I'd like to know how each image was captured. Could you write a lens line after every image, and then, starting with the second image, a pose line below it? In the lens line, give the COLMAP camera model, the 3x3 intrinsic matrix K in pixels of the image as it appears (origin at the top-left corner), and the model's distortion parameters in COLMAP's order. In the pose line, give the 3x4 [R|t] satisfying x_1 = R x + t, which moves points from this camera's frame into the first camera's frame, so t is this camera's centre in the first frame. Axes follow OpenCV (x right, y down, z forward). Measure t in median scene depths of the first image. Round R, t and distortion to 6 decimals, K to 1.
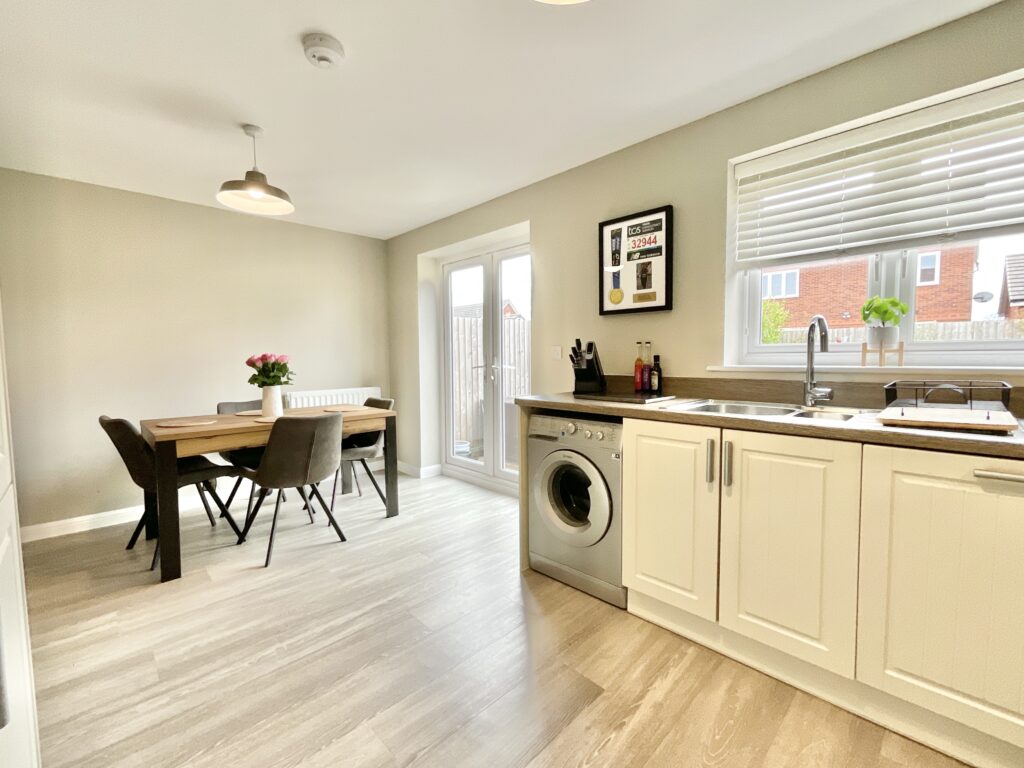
lens RADIAL K [[440.4, 0, 513.1], [0, 440.4, 384.4], [0, 0, 1]] dist [-0.006994, -0.000306]
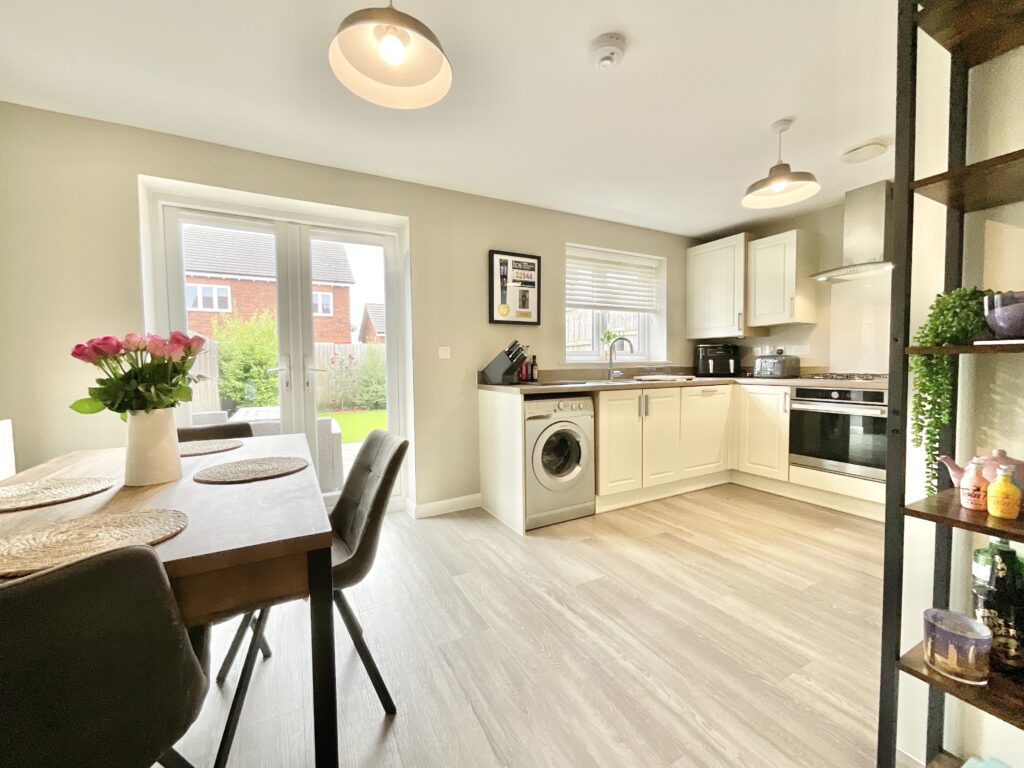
lens RADIAL K [[418.1, 0, 516.5], [0, 418.1, 382.9], [0, 0, 1]] dist [-0.000537, 0.001092]
pose [[0.271636, -0.036273, 0.961716, -1.045077], [0.072153, 0.997245, 0.017234, -0.002990], [-0.959692, 0.064709, 0.273505, 0.693127]]
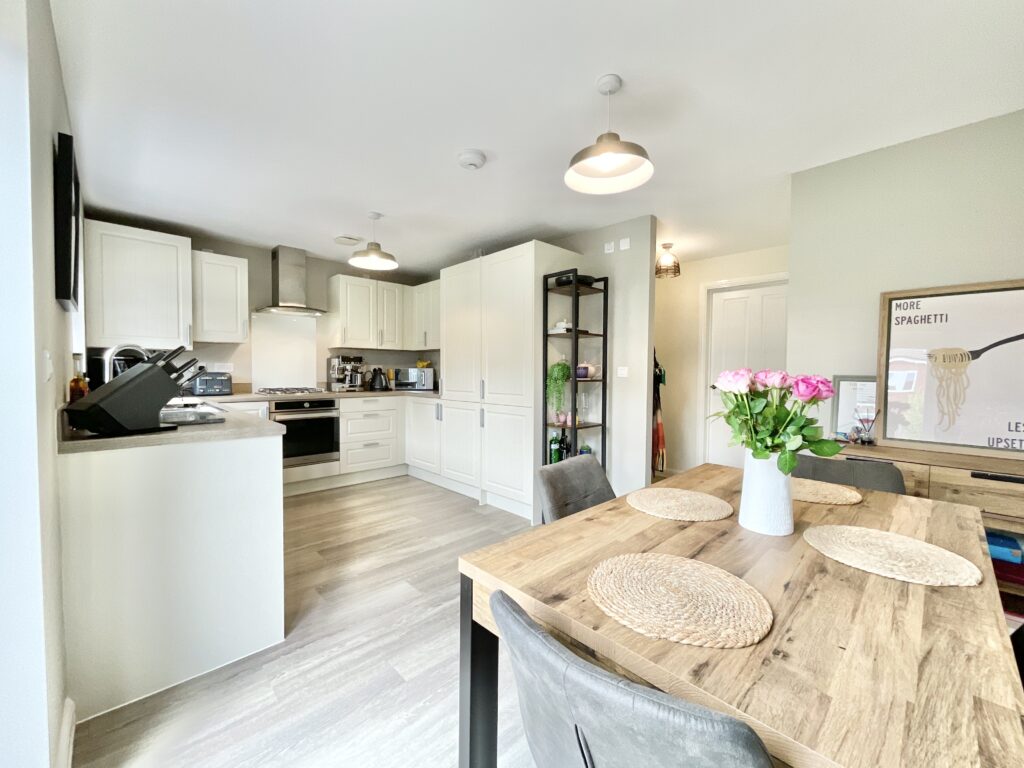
lens RADIAL K [[418.1, 0, 506.0], [0, 418.1, 381.6], [0, 0, 1]] dist [-0.000537, 0.001092]
pose [[-0.999766, 0.004443, 0.021164, -0.401041], [0.006324, 0.995954, 0.089645, -0.107430], [-0.020680, 0.089758, -0.995749, 1.712912]]
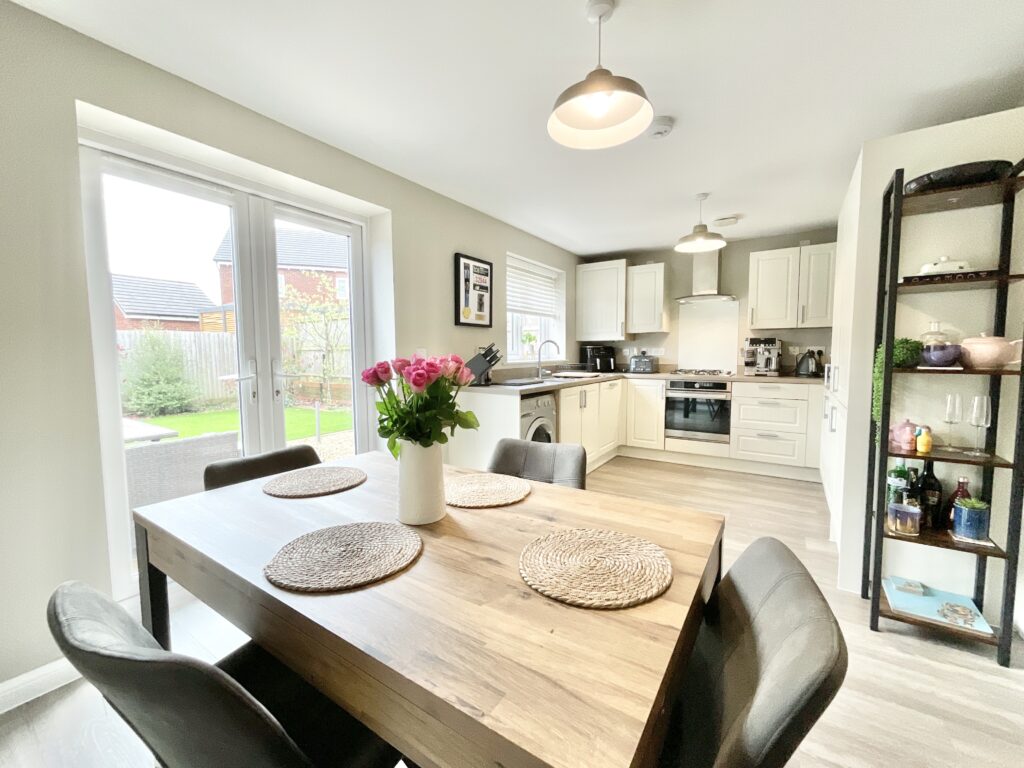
lens RADIAL K [[418.1, 0, 515.4], [0, 418.1, 382.2], [0, 0, 1]] dist [-0.000537, 0.001092]
pose [[-0.215326, -0.059158, 0.974749, -1.151210], [0.072408, 0.994449, 0.076348, -0.082325], [-0.973854, 0.087019, -0.209847, 1.242619]]
